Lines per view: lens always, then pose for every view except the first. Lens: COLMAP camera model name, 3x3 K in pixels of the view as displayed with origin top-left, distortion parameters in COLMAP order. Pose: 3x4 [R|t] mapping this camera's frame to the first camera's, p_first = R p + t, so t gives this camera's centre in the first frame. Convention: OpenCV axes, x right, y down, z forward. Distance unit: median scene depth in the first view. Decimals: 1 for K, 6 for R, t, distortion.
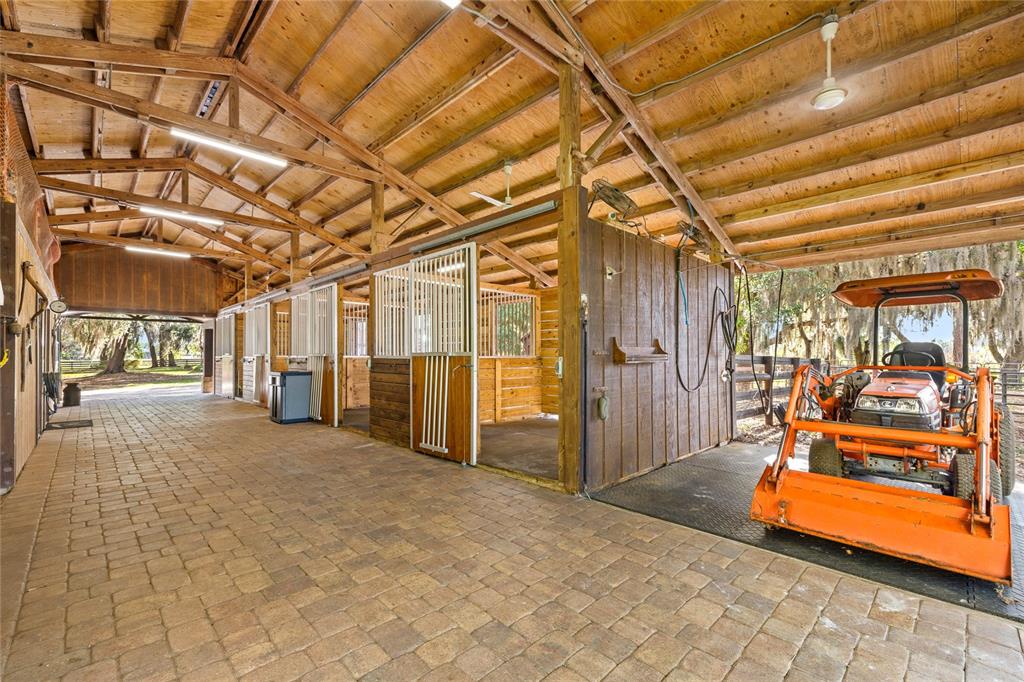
lens RADIAL K [[441.6, 0, 507.4], [0, 441.6, 350.0], [0, 0, 1]] dist [0.007570, -0.000084]
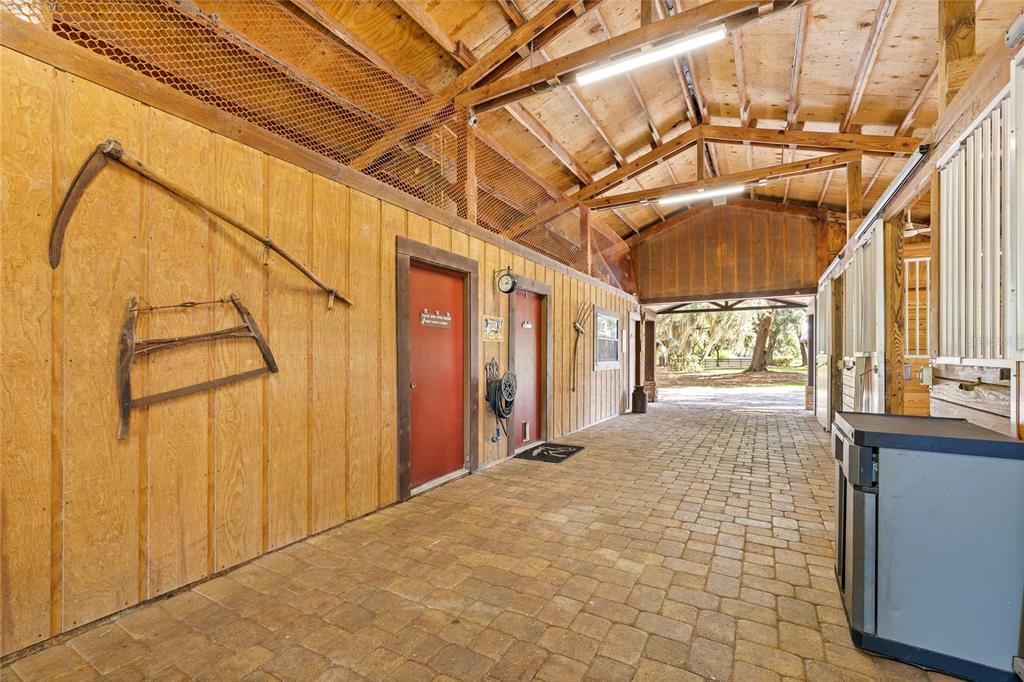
lens RADIAL K [[441.6, 0, 498.5], [0, 441.6, 353.5], [0, 0, 1]] dist [0.007570, -0.000084]
pose [[0.269363, 0.000716, -0.963039, -0.192293], [0.010477, 0.999938, 0.003674, 0.004672], [0.962982, -0.011079, 0.269339, 0.434948]]
